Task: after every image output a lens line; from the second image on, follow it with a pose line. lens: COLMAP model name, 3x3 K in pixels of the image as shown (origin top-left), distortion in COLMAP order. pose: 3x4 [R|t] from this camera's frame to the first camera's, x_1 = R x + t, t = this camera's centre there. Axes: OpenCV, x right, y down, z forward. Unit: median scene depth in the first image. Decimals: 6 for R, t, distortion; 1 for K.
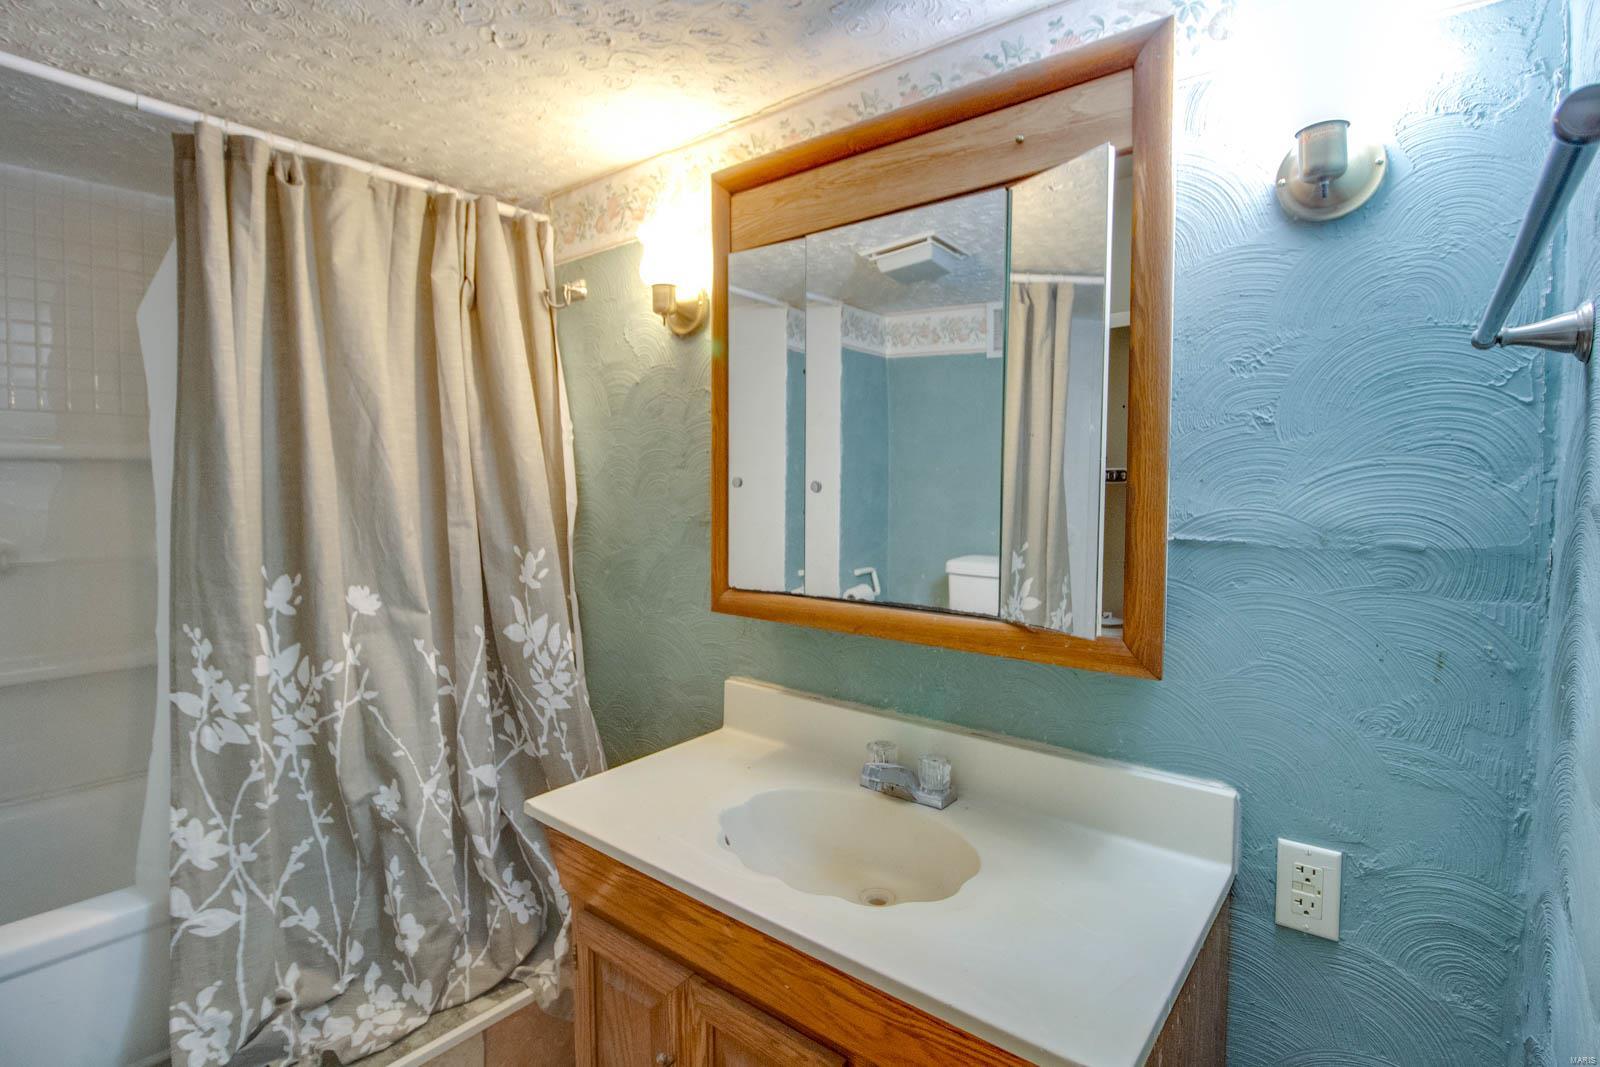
lens RADIAL K [[759.6, 0, 802.9], [0, 759.6, 529.3], [0, 0, 1]] dist [-0.014044, -0.005016]
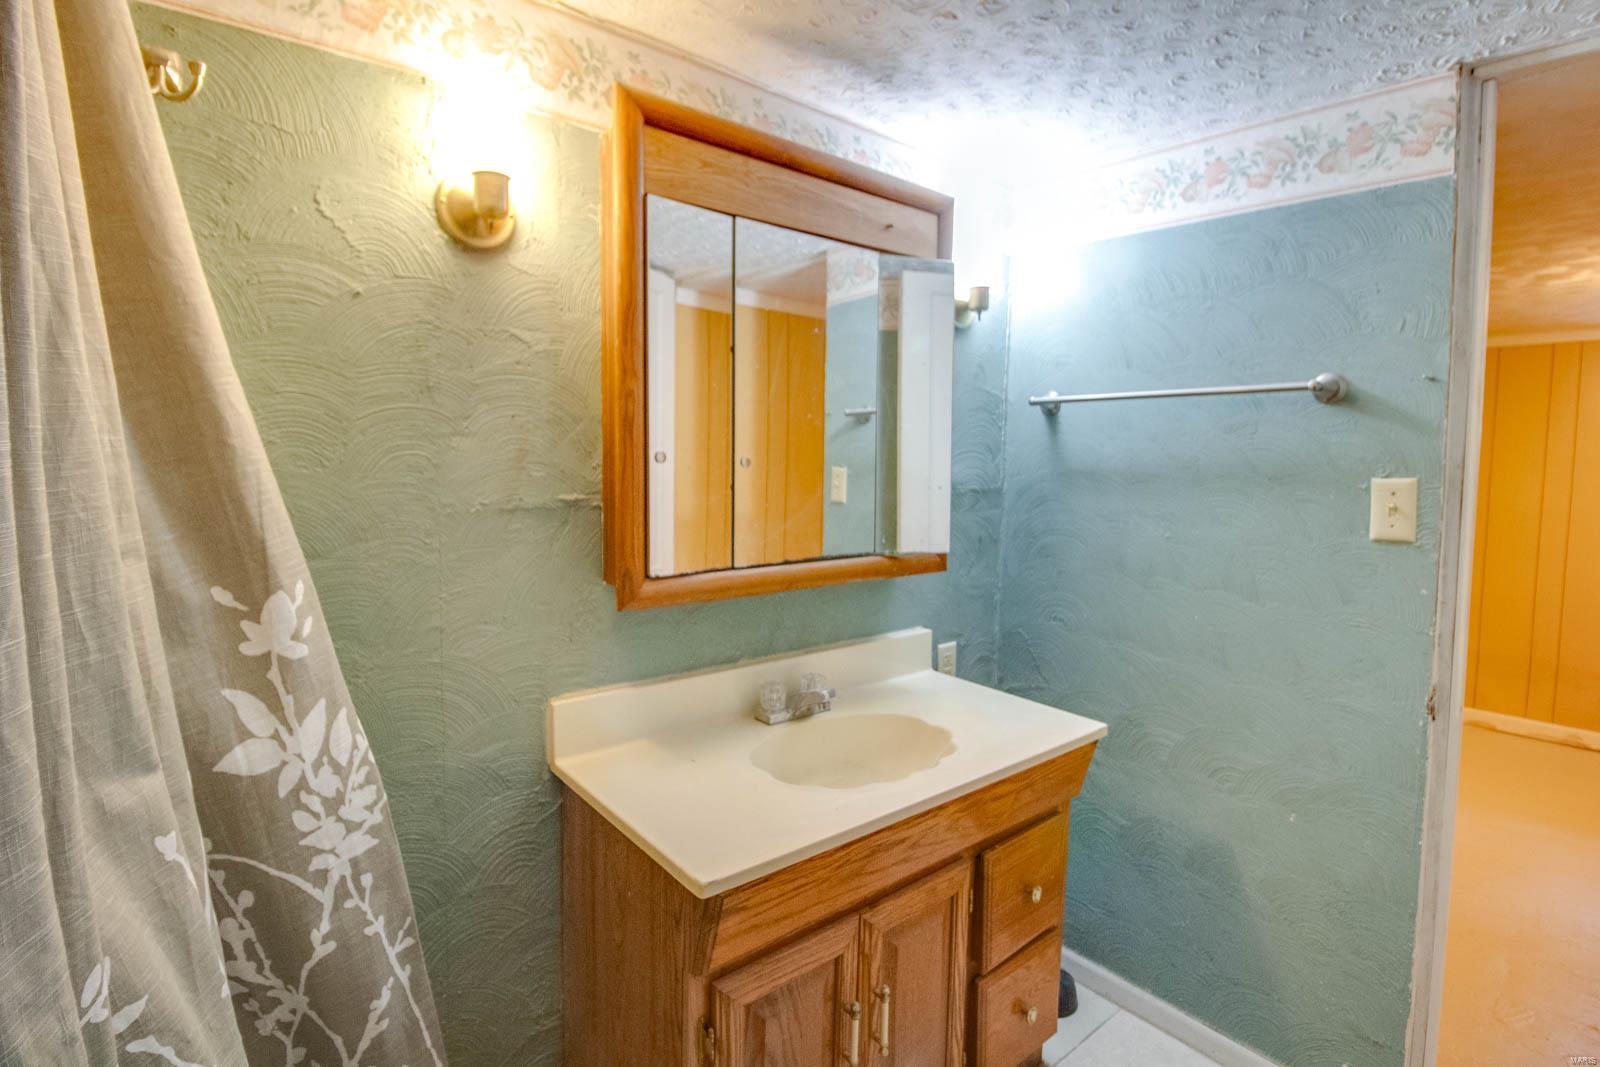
lens RADIAL K [[759.6, 0, 791.3], [0, 759.6, 530.1], [0, 0, 1]] dist [-0.014044, -0.005016]
pose [[0.224854, -0.088055, 0.970406, -0.835105], [0.054853, 0.995473, 0.077620, -0.034108], [-0.972847, 0.035776, 0.228666, 0.587780]]
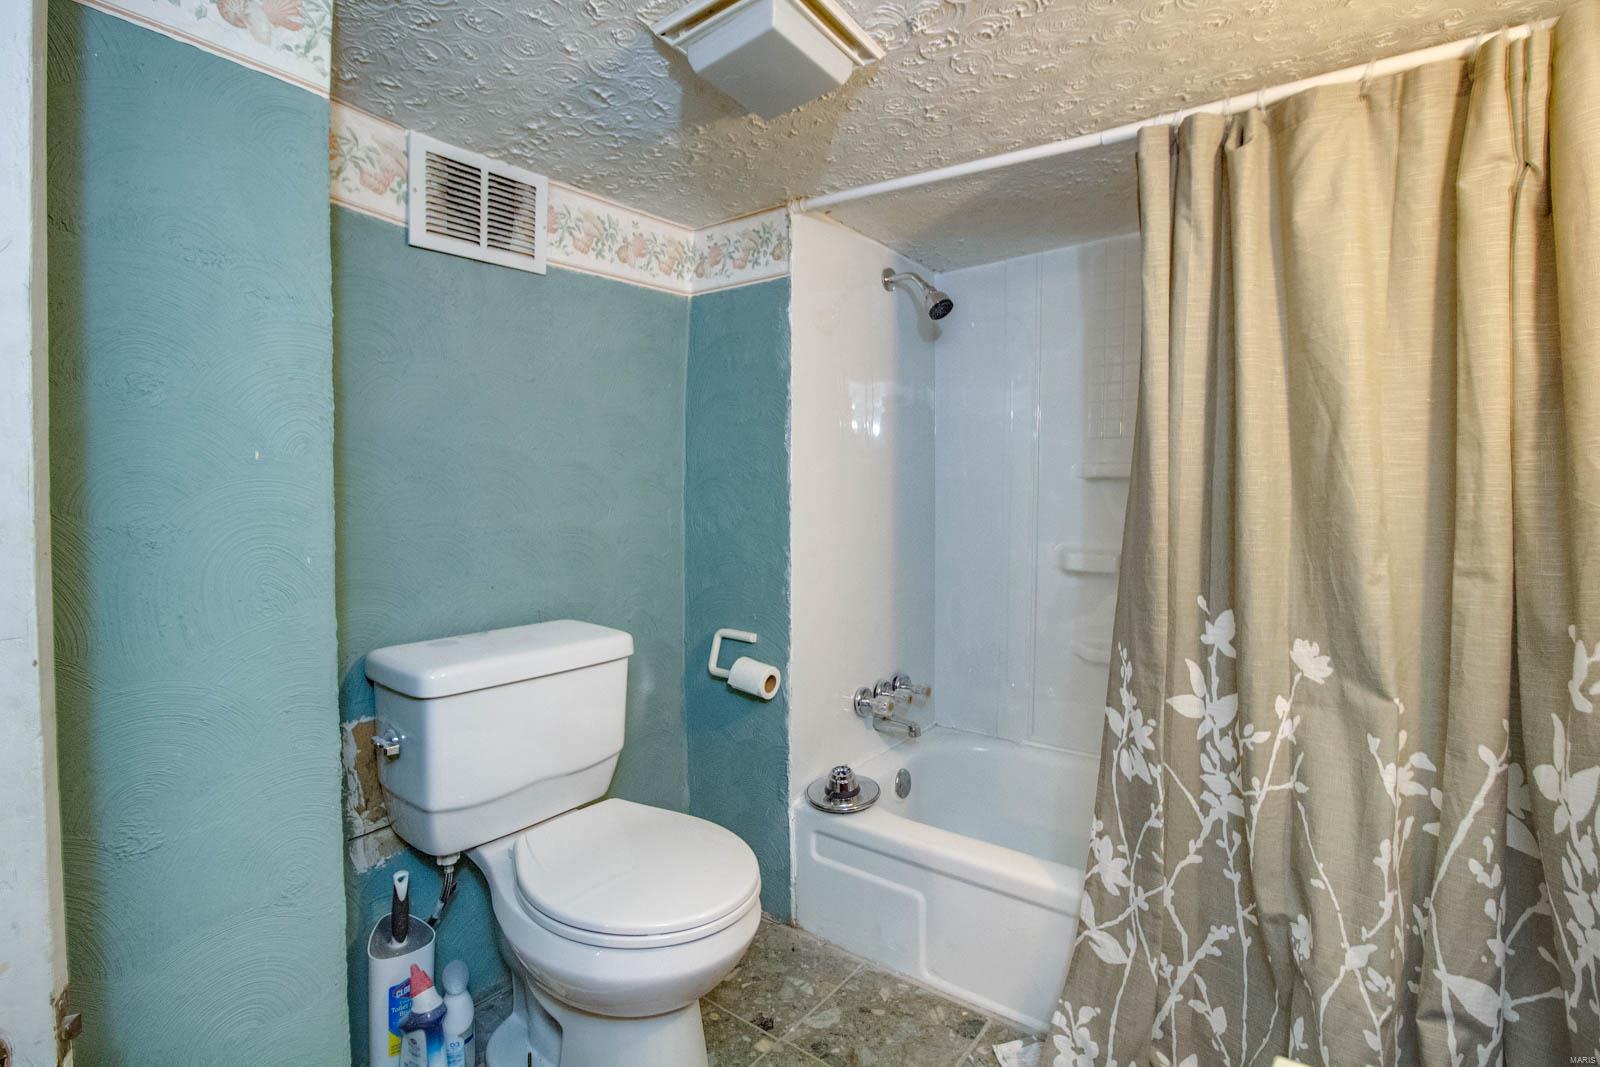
lens RADIAL K [[759.6, 0, 807.6], [0, 759.6, 520.4], [0, 0, 1]] dist [-0.014044, -0.005016]
pose [[0.028795, 0.039679, -0.998797, 0.146643], [-0.066896, 0.997048, 0.037681, -0.039696], [0.997344, 0.065730, 0.031365, 0.477211]]
